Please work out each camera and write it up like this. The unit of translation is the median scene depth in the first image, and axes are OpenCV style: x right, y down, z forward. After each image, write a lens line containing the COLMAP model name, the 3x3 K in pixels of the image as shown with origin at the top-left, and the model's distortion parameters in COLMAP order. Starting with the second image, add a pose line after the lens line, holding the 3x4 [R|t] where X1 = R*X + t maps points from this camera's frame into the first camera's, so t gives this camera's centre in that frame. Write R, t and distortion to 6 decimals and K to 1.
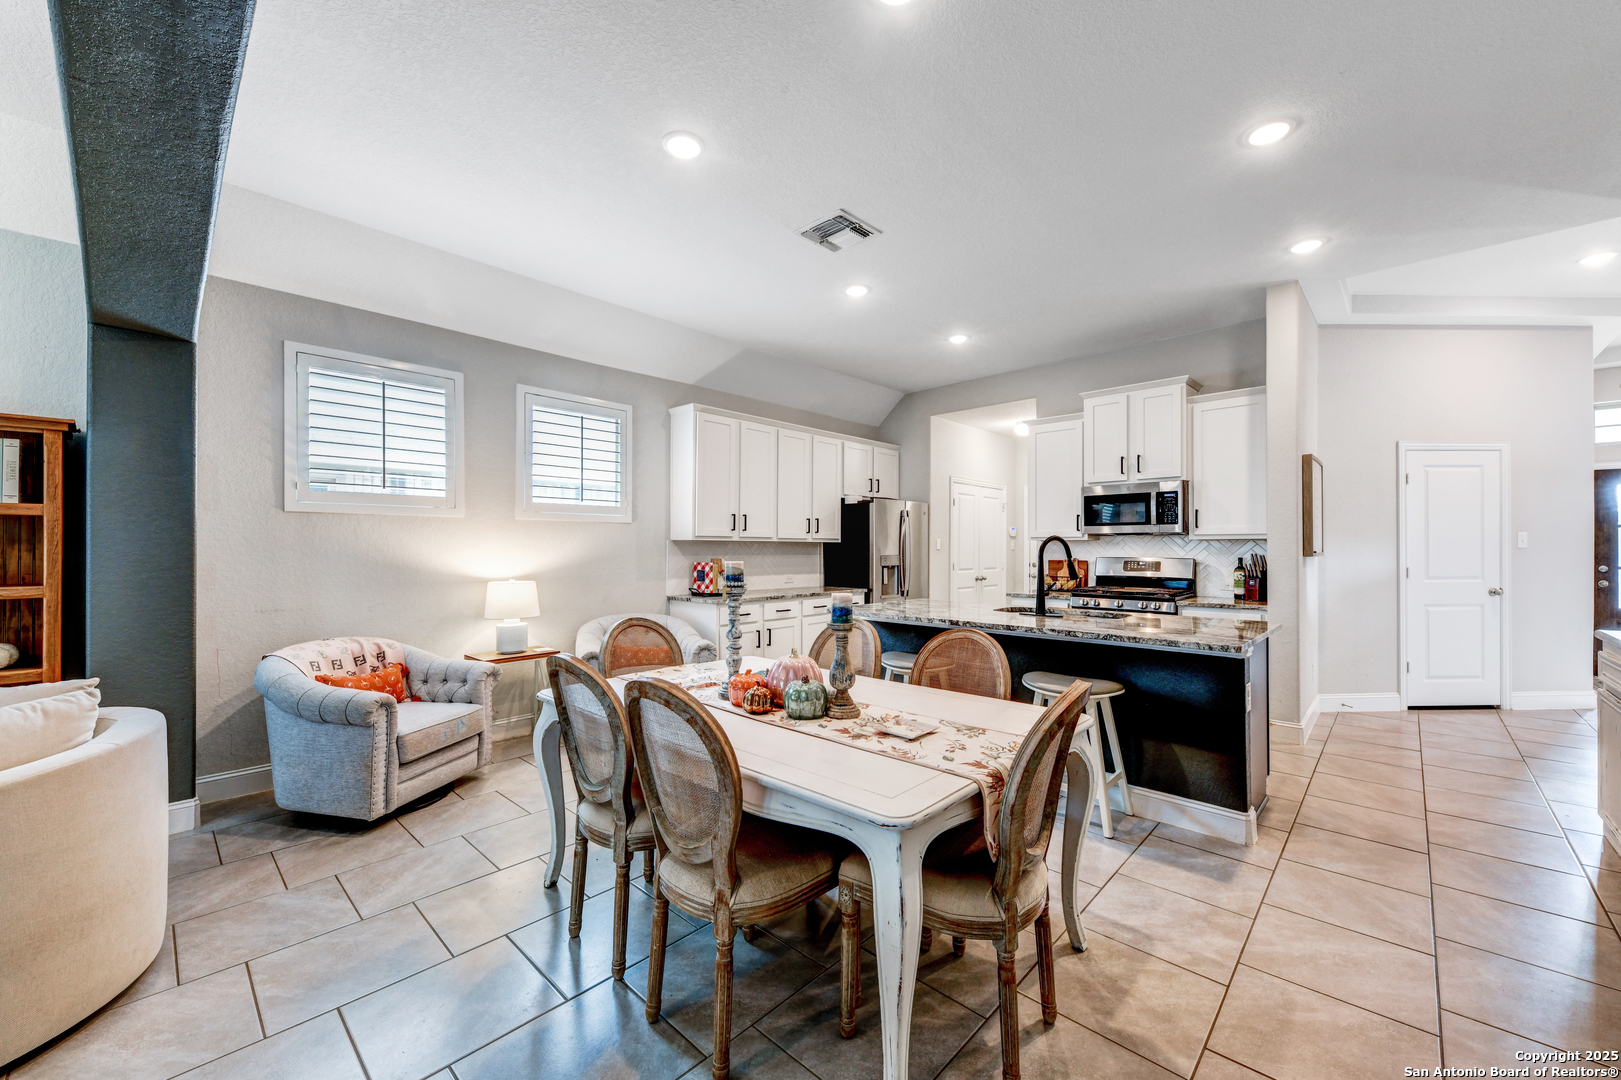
lens RADIAL K [[626.7, 0, 815.9], [0, 626.7, 541.5], [0, 0, 1]] dist [0.002467, -0.000562]
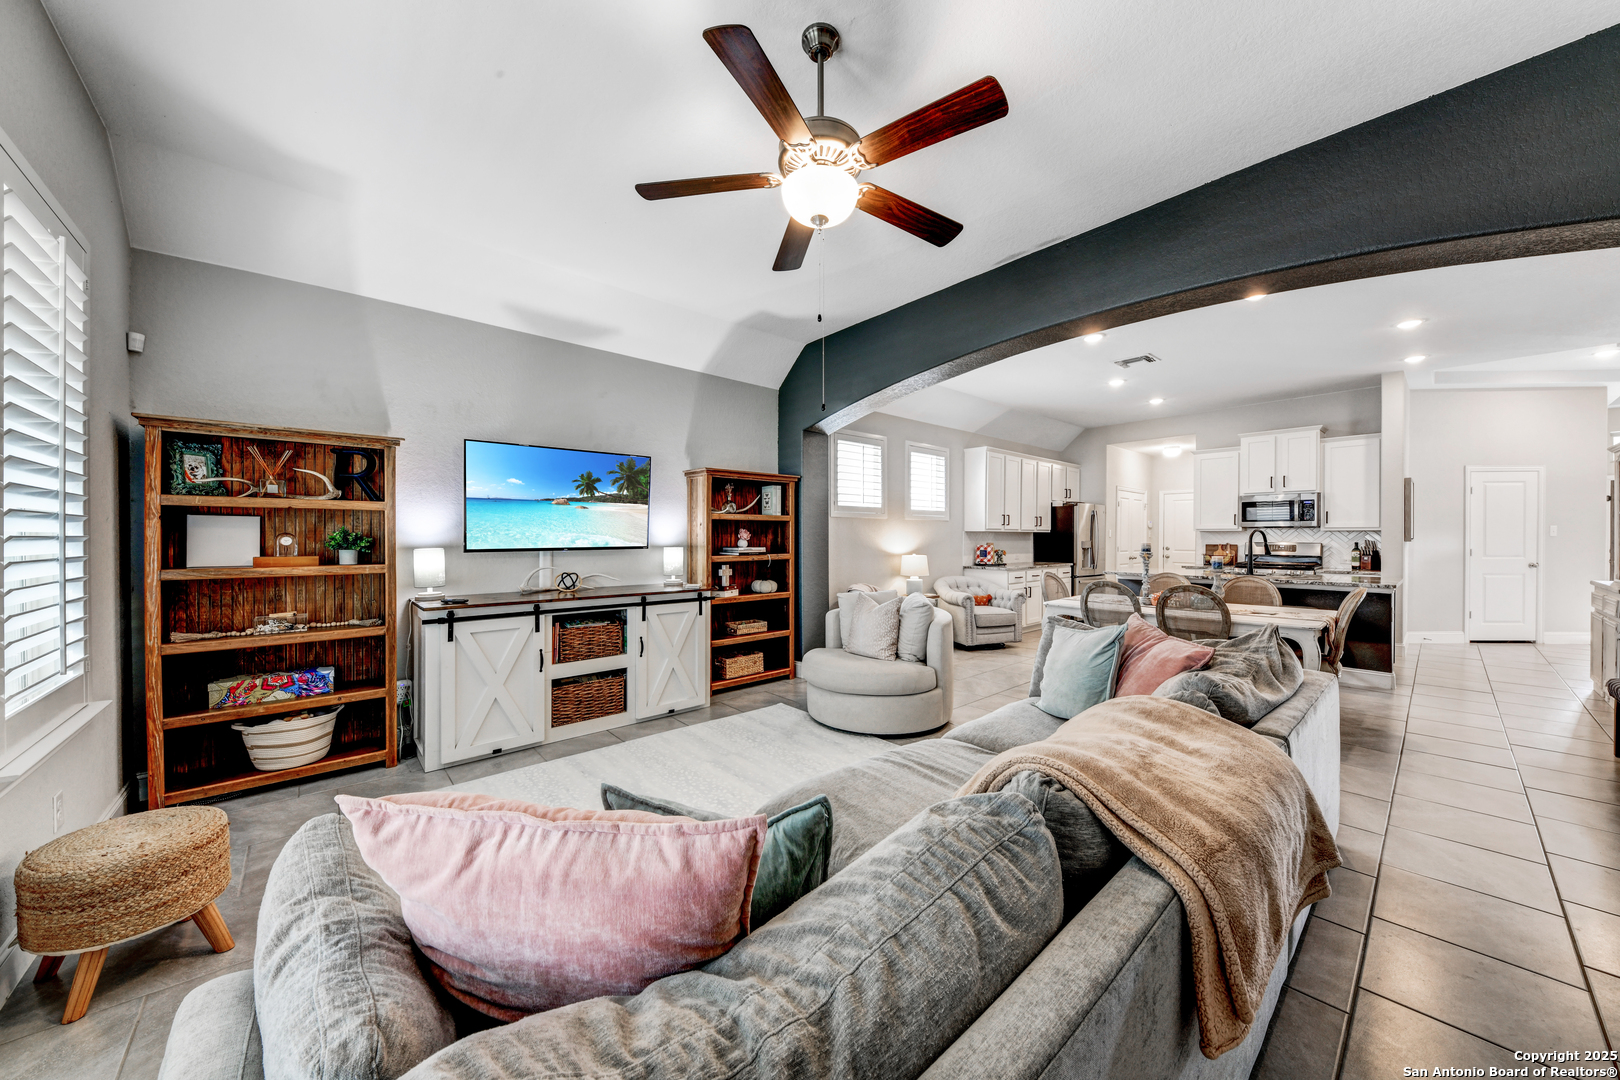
lens RADIAL K [[559.0, 0, 812.3], [0, 559.0, 537.4], [0, 0, 1]] dist [-0.000051, -0.002540]
pose [[0.995832, 0.000627, -0.091203, -0.517227], [0.000593, 0.999911, 0.013347, -0.005524], [0.091203, -0.013345, 0.995743, -0.480544]]
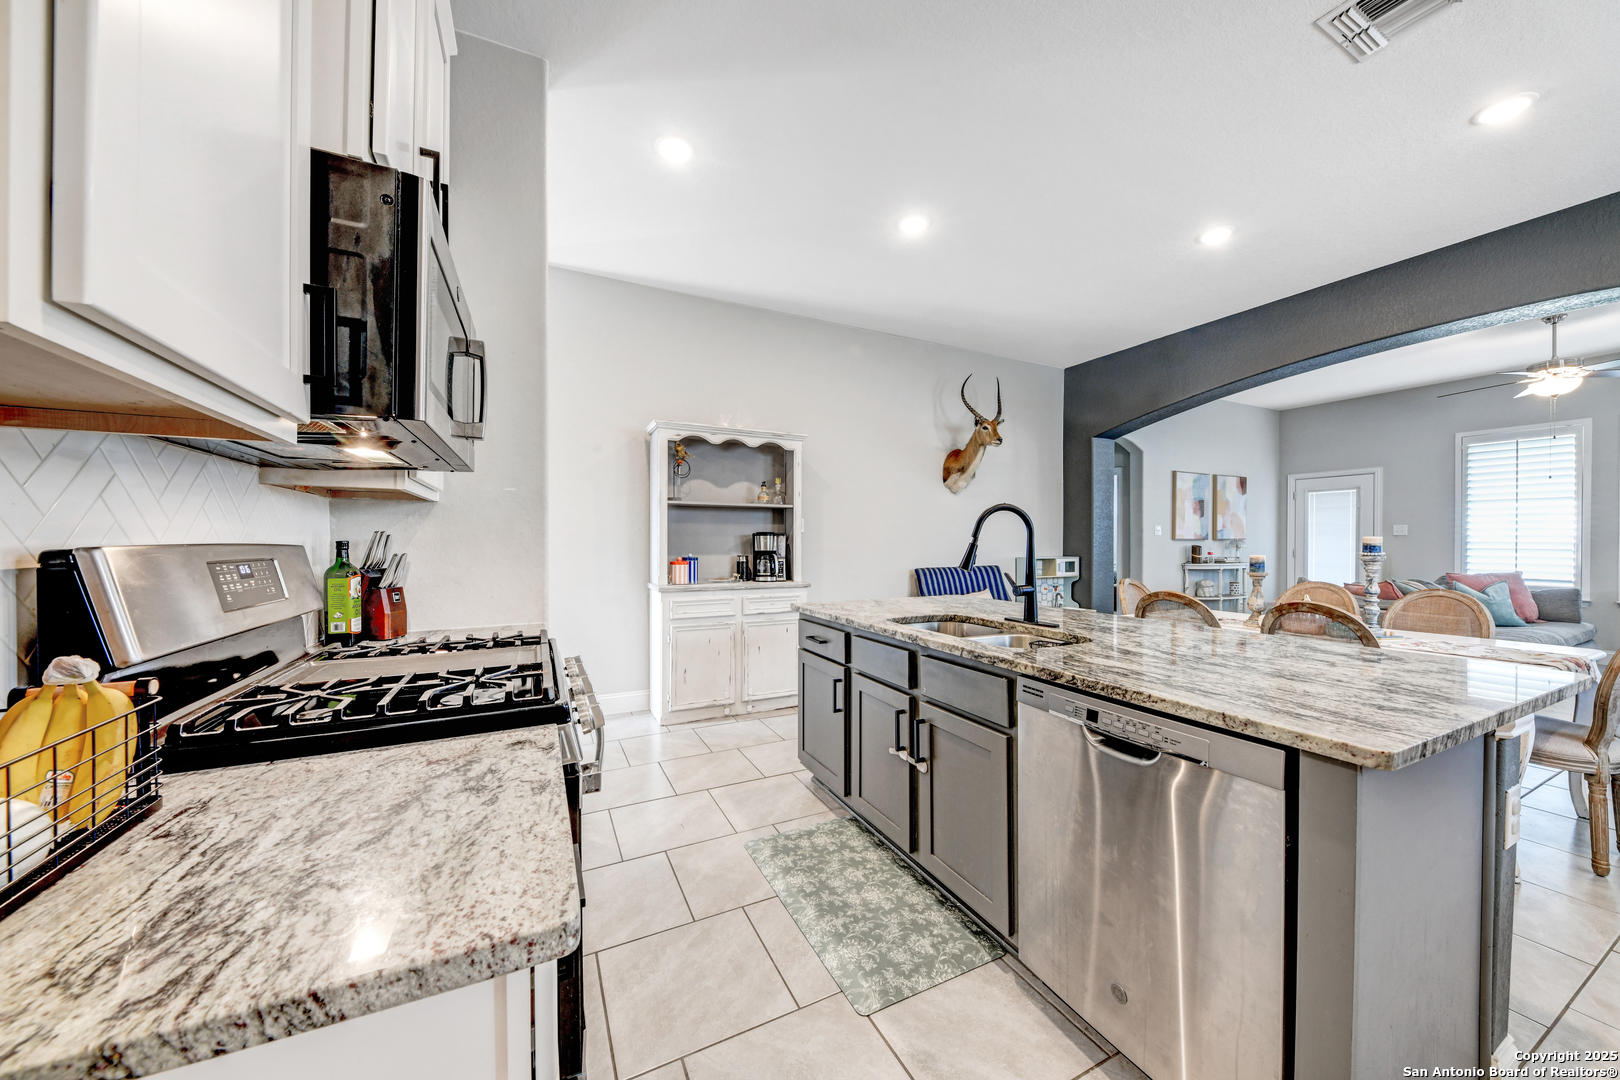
lens RADIAL K [[559.0, 0, 812.3], [0, 559.0, 537.4], [0, 0, 1]] dist [-0.000051, -0.002540]
pose [[-0.933908, 0.001823, 0.357509, 0.269245], [-0.004314, 0.999857, -0.016367, 0.026114], [-0.357487, -0.016827, -0.933766, 1.184272]]
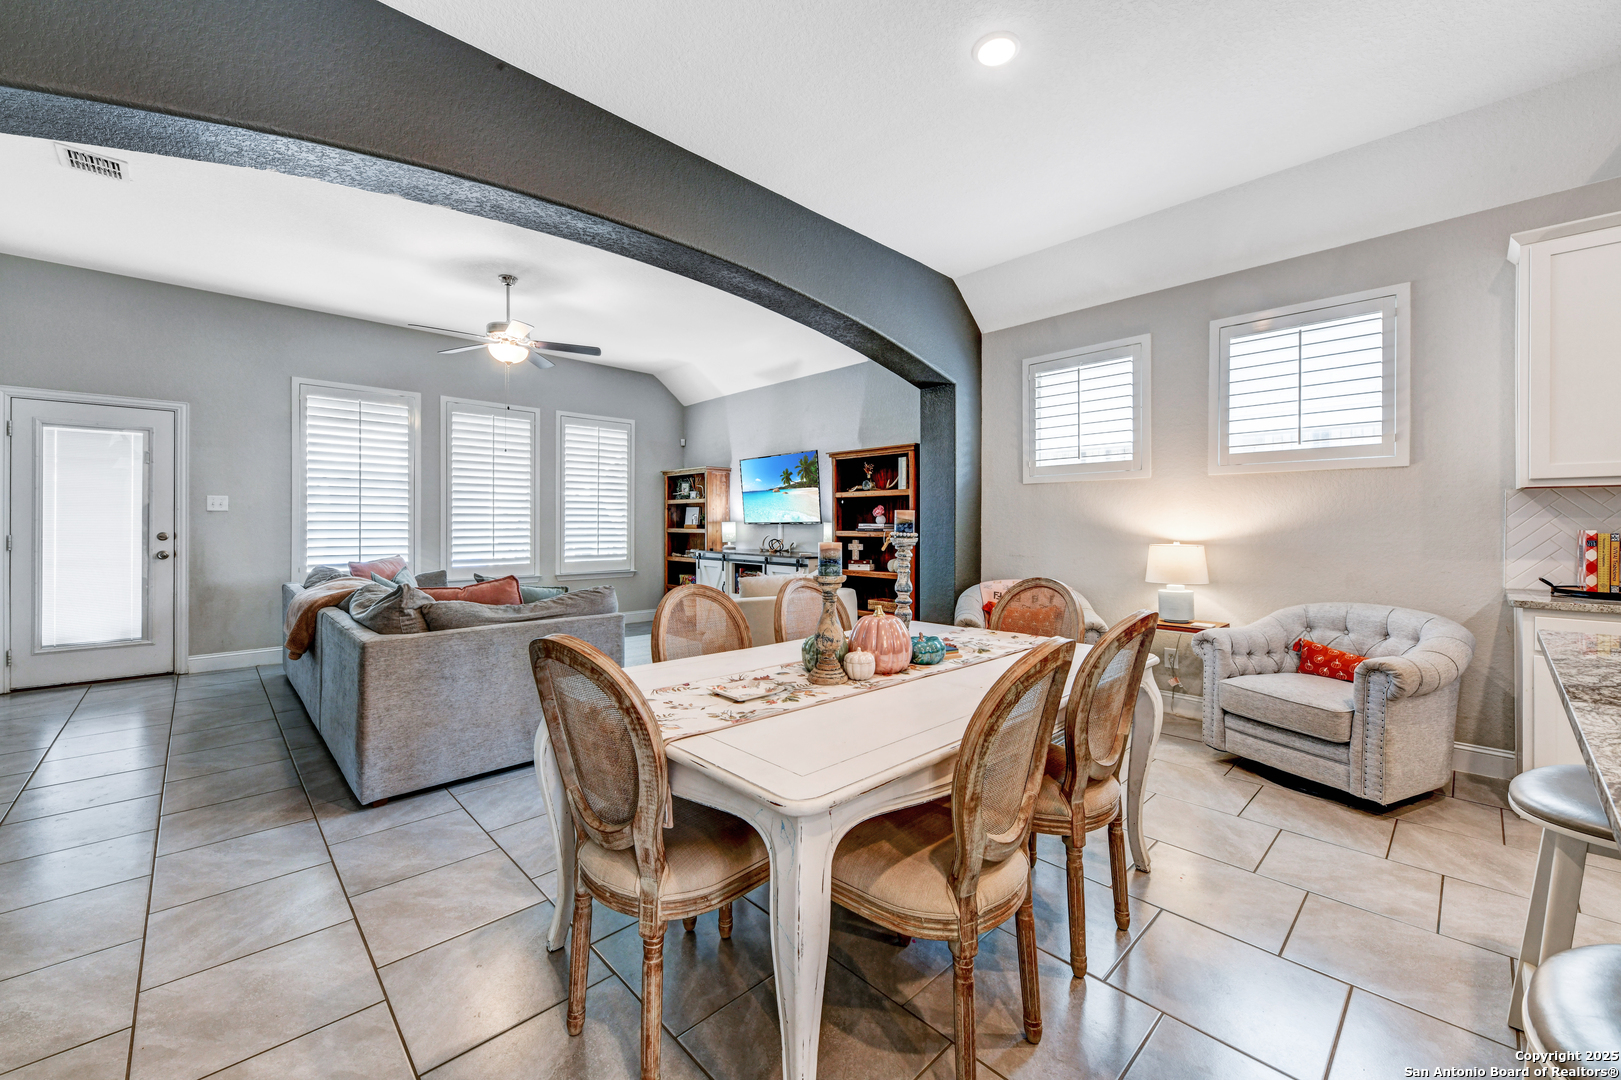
lens RADIAL K [[634.0, 0, 811.1], [0, 634.0, 517.9], [0, 0, 1]] dist [-0.000680, -0.000898]
pose [[-0.058540, -0.007934, -0.998254, 0.388911], [0.011075, 0.999902, -0.008597, 0.022891], [0.998224, -0.011559, -0.058446, 0.428752]]
